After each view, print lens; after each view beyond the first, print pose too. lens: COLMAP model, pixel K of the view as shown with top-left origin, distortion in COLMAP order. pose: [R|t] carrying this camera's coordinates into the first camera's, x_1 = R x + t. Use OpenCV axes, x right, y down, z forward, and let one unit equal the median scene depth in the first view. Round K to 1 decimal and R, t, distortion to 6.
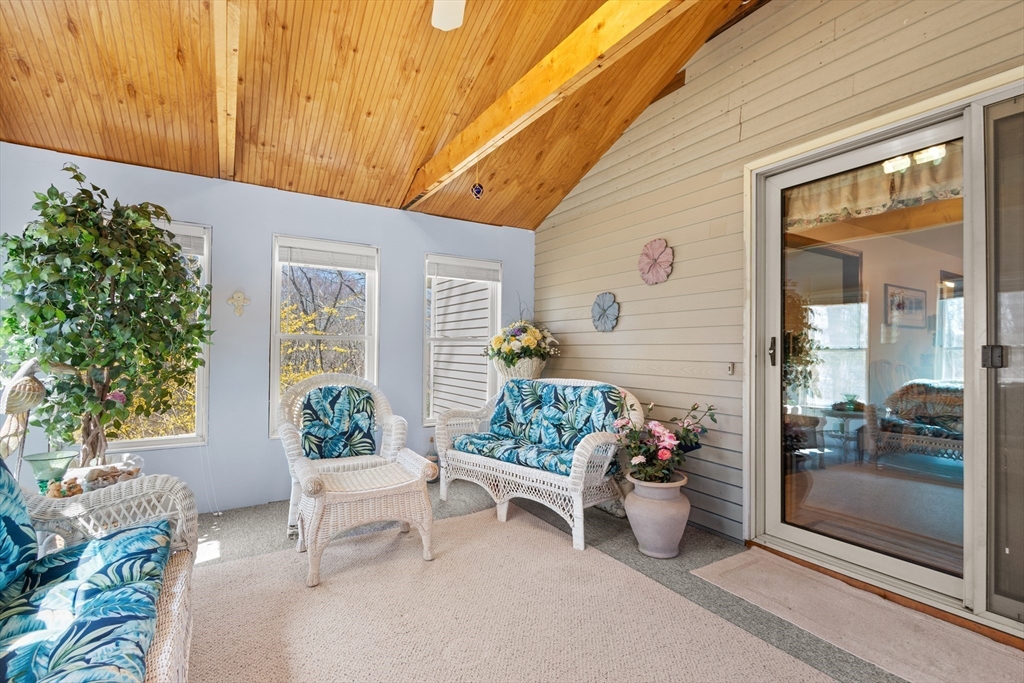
lens RADIAL K [[469.4, 0, 510.4], [0, 469.4, 343.9], [0, 0, 1]] dist [0.002438, 0.000023]
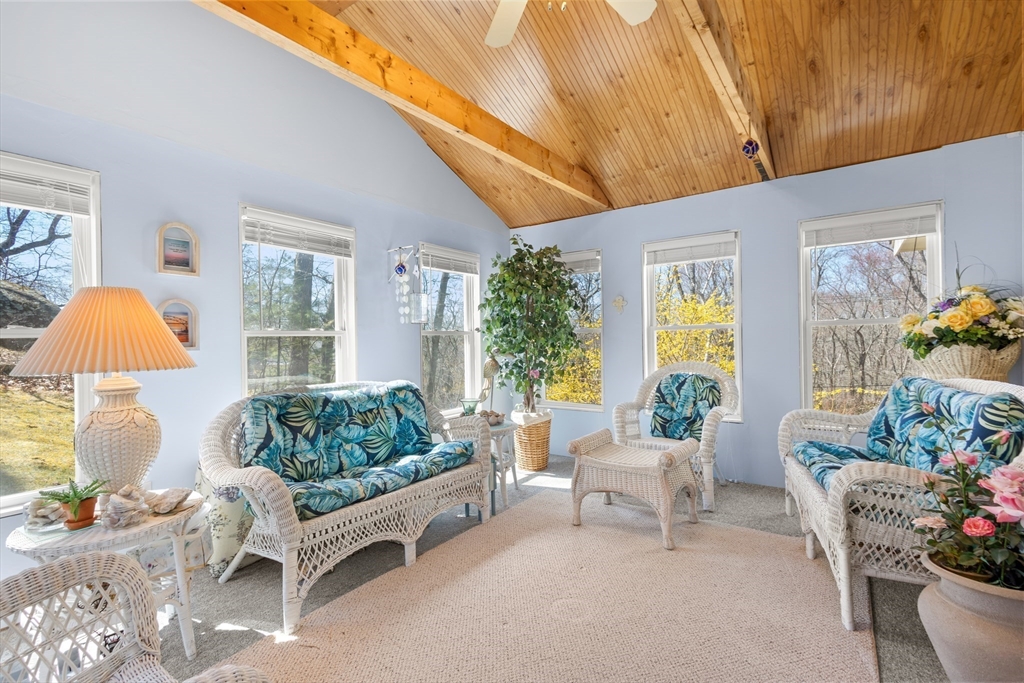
lens RADIAL K [[460.8, 0, 512.0], [0, 460.8, 341.5], [0, 0, 1]] dist [0.001887, 0.000276]
pose [[0.394810, -0.014978, -0.918641, 0.443101], [0.035429, 0.999372, -0.001068, 0.004490], [0.918079, -0.032125, 0.395093, 0.231149]]
